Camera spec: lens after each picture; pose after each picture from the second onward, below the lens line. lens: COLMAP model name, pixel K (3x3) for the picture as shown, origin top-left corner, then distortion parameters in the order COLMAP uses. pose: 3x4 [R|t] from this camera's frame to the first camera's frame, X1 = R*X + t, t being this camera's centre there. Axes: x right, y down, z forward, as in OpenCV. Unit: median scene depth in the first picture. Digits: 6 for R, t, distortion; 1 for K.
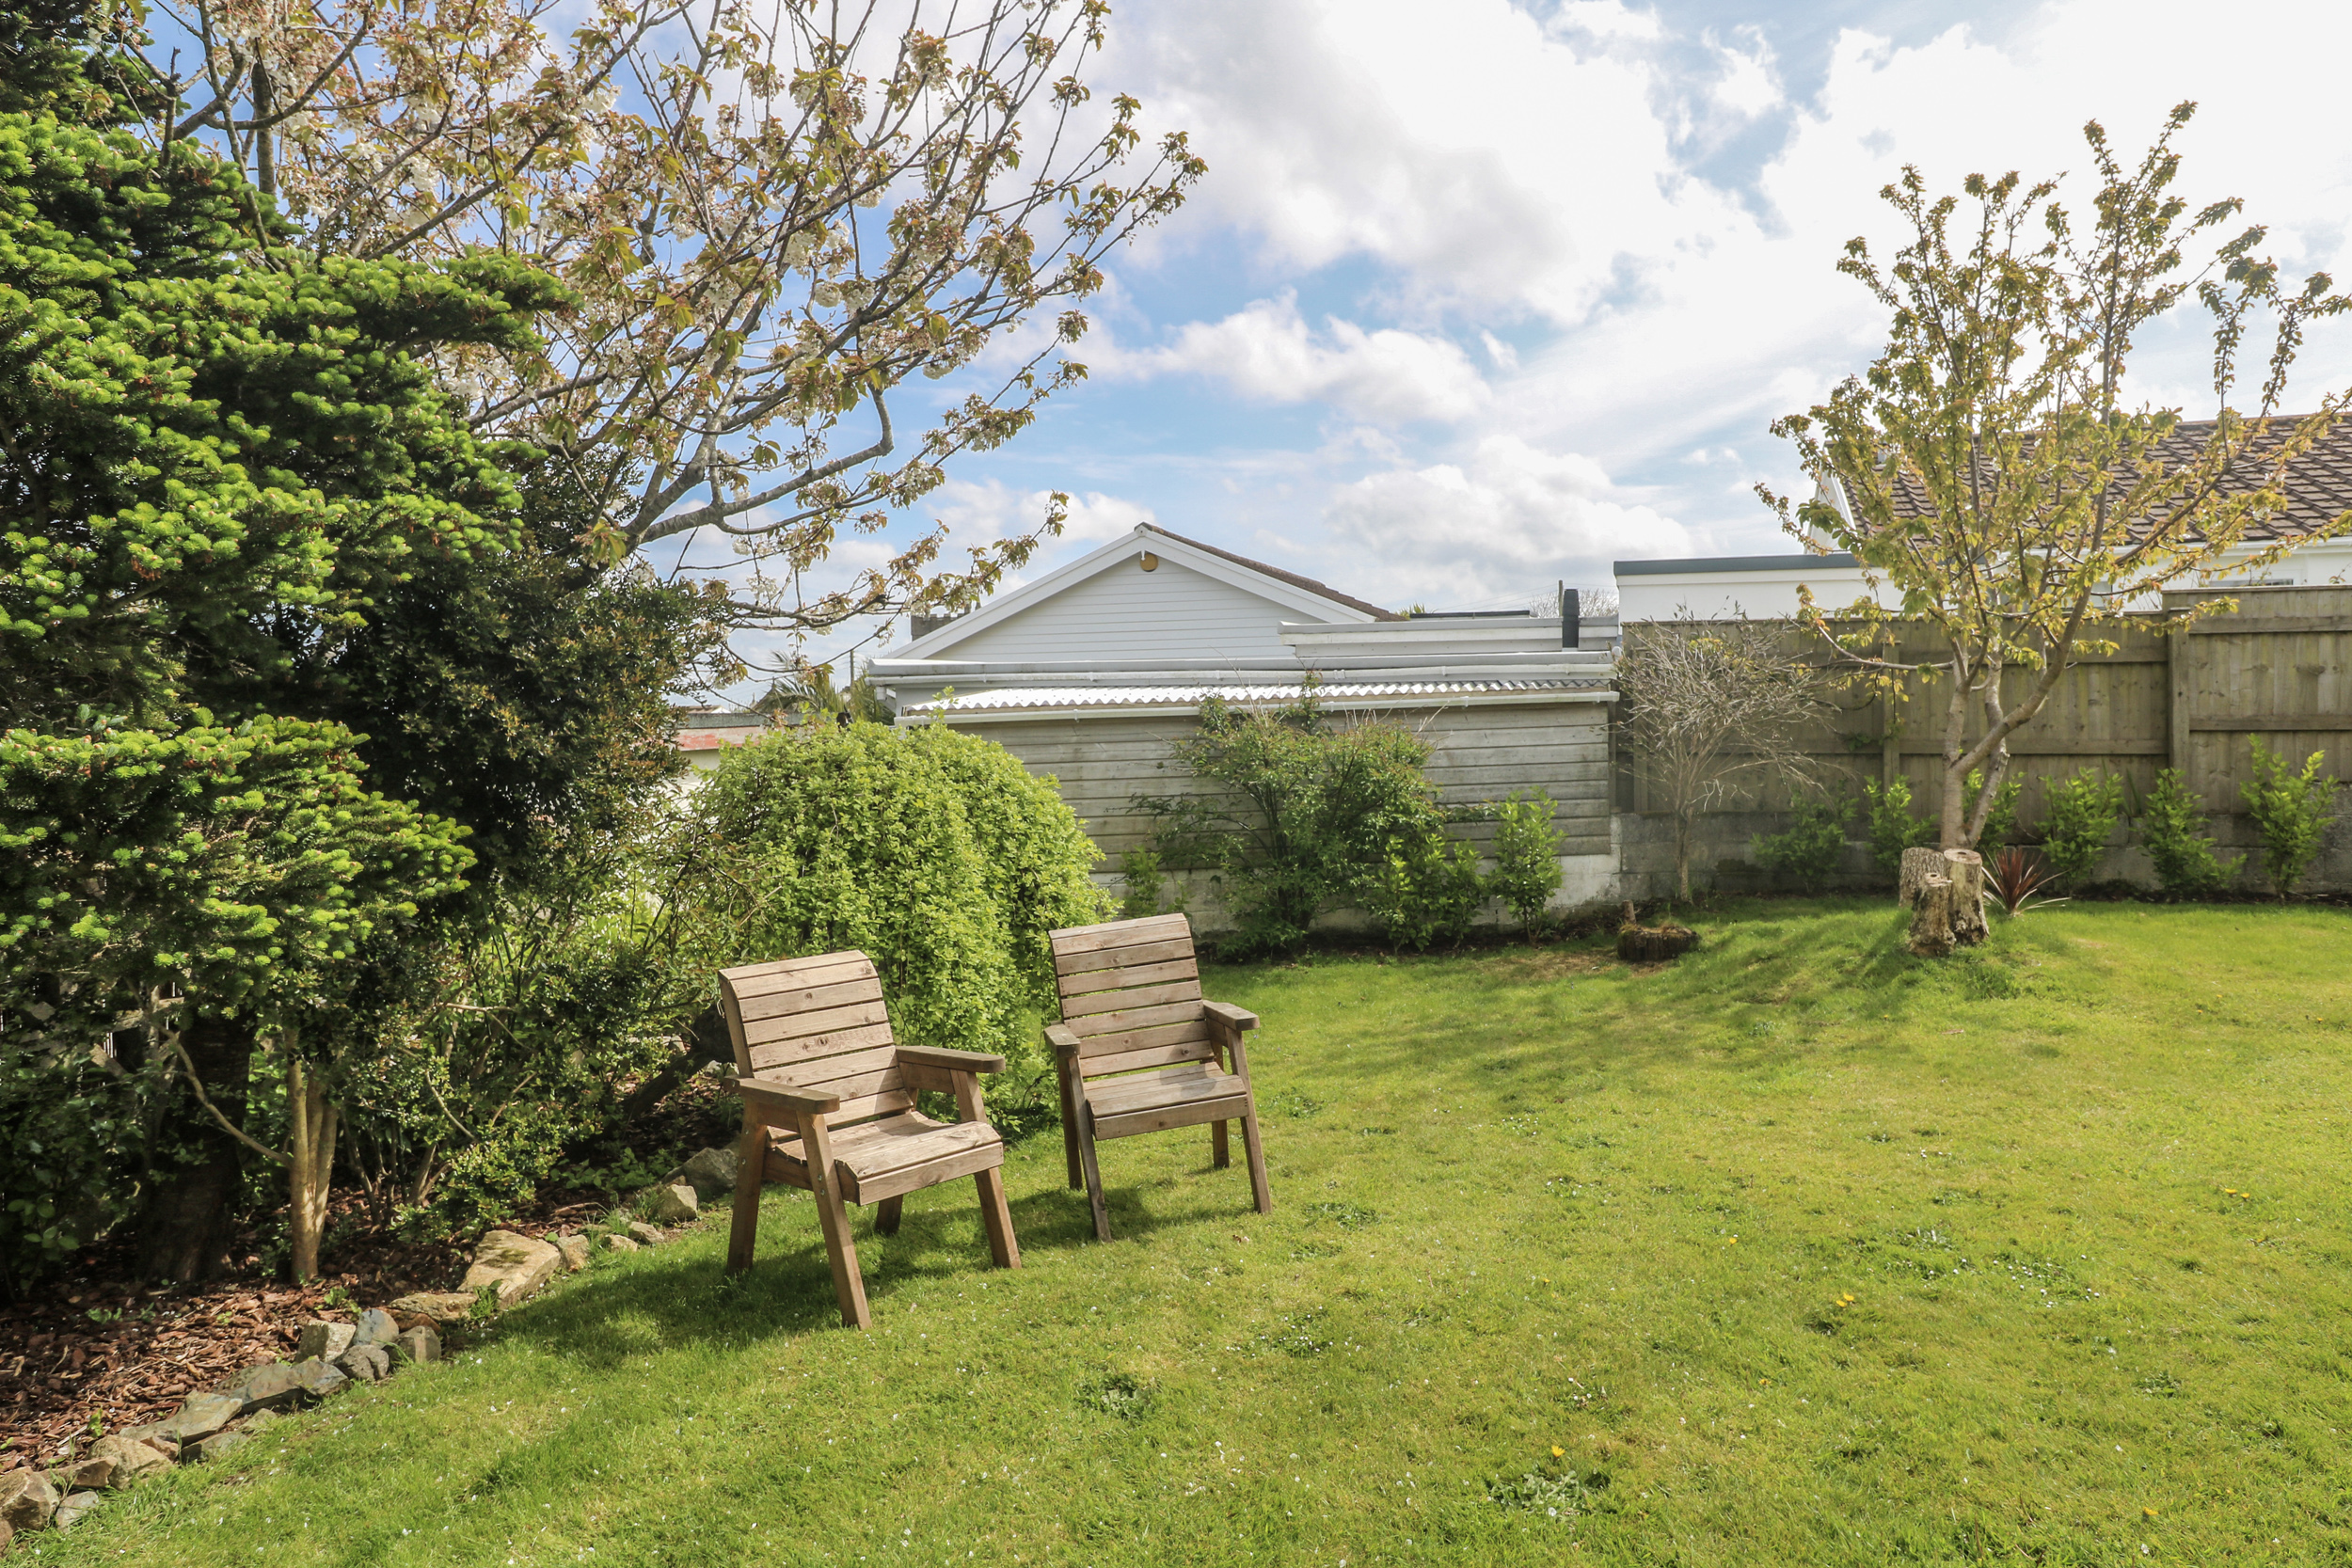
lens RADIAL K [[1501.0, 0, 1180.5], [0, 1501.0, 785.9], [0, 0, 1]] dist [-0.024470, -0.001352]
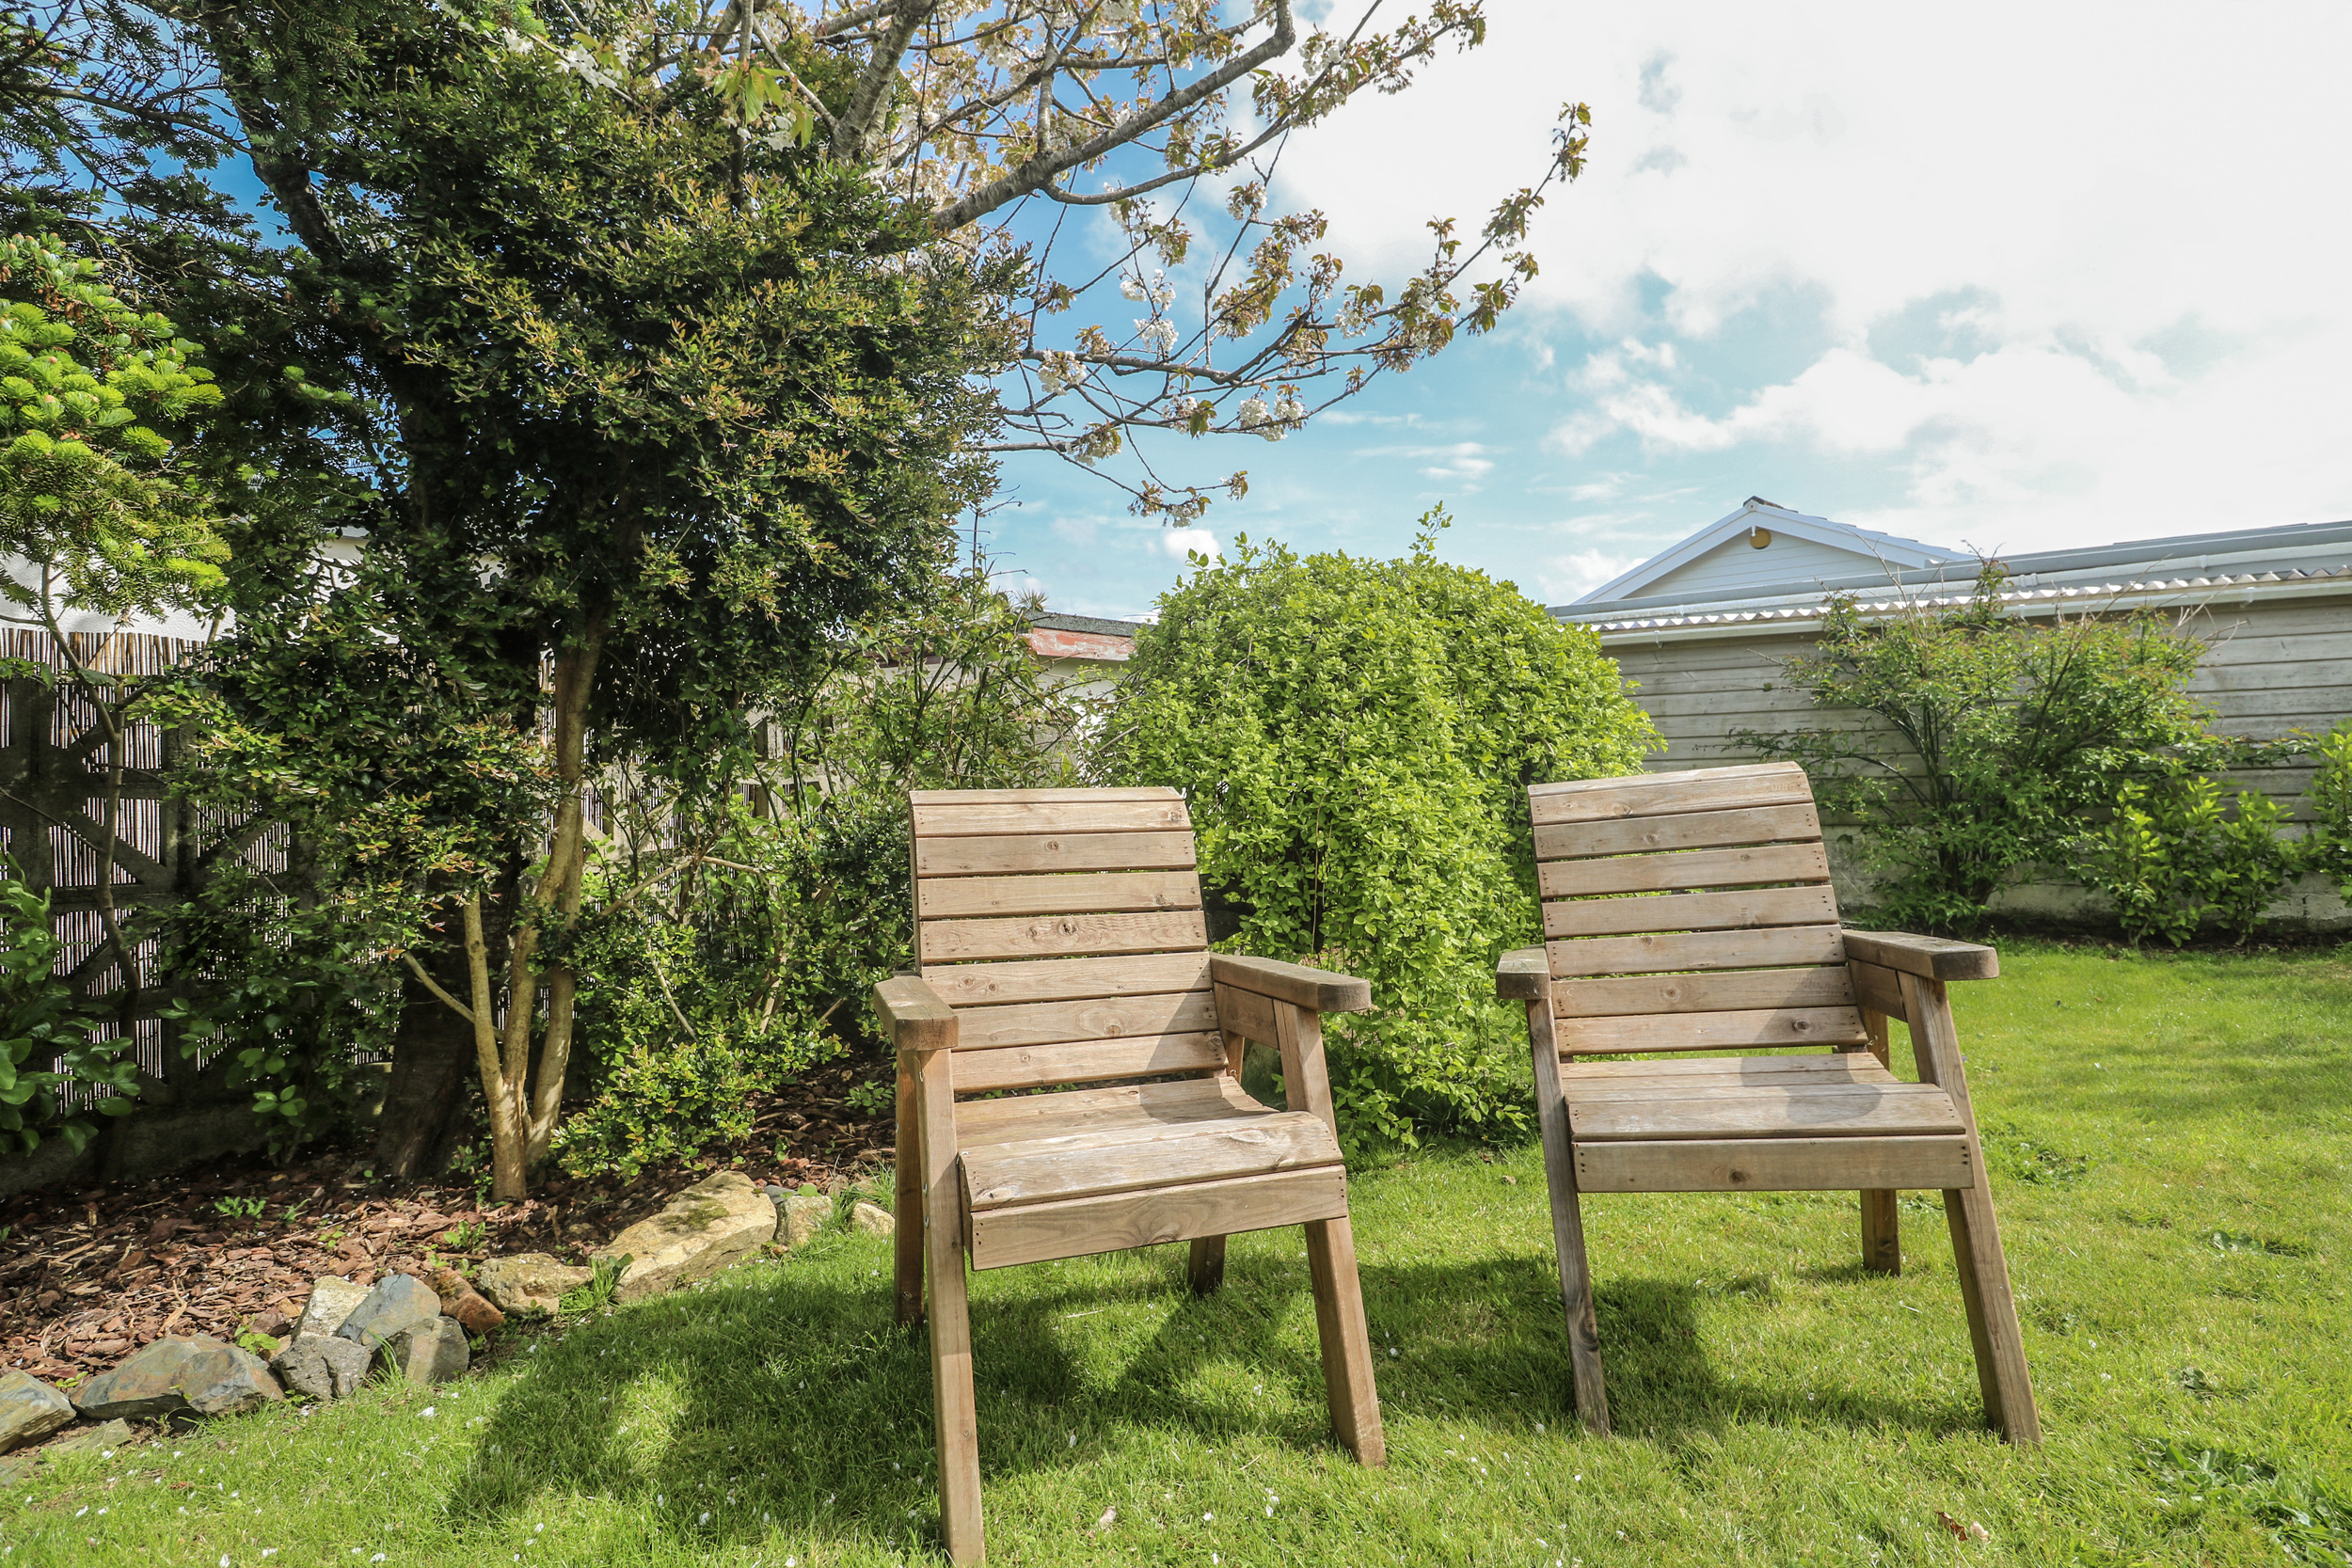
lens RADIAL K [[1164.6, 0, 1185.5], [0, 1164.6, 769.4], [0, 0, 1]] dist [-0.002308, -0.004430]
pose [[0.885344, 0.004973, -0.464911, 0.001305], [-0.025661, 0.998941, -0.038182, 0.101987], [0.464229, 0.045734, 0.884534, 0.508754]]
